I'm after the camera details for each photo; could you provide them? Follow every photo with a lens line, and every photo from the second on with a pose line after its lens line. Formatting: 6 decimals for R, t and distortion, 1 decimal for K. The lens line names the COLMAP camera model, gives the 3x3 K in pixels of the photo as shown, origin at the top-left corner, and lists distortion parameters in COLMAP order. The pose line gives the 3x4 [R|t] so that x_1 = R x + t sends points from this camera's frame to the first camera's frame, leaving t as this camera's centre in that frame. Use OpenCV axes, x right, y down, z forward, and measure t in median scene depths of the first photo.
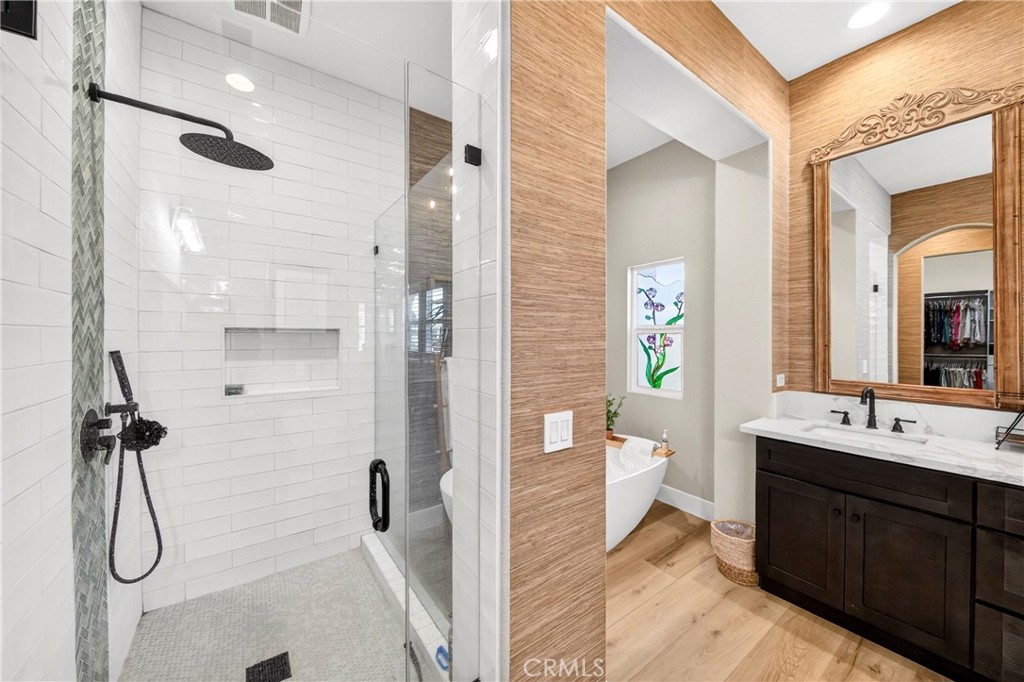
lens RADIAL K [[403.7, 0, 552.7], [0, 403.7, 338.4], [0, 0, 1]] dist [-0.006084, -0.001732]
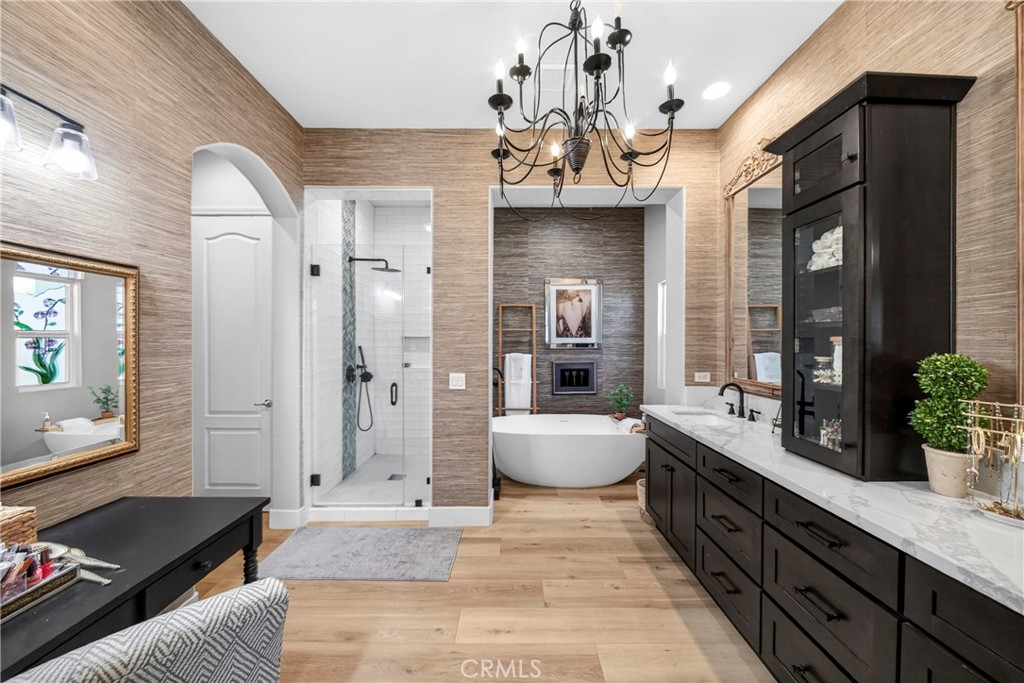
lens RADIAL K [[403.7, 0, 496.4], [0, 403.7, 341.5], [0, 0, 1]] dist [-0.006084, -0.001732]
pose [[0.779729, 0.003528, -0.626107, 1.044428], [-0.003618, 0.999993, 0.001129, -0.004713], [0.626107, 0.001385, 0.779736, -0.442262]]
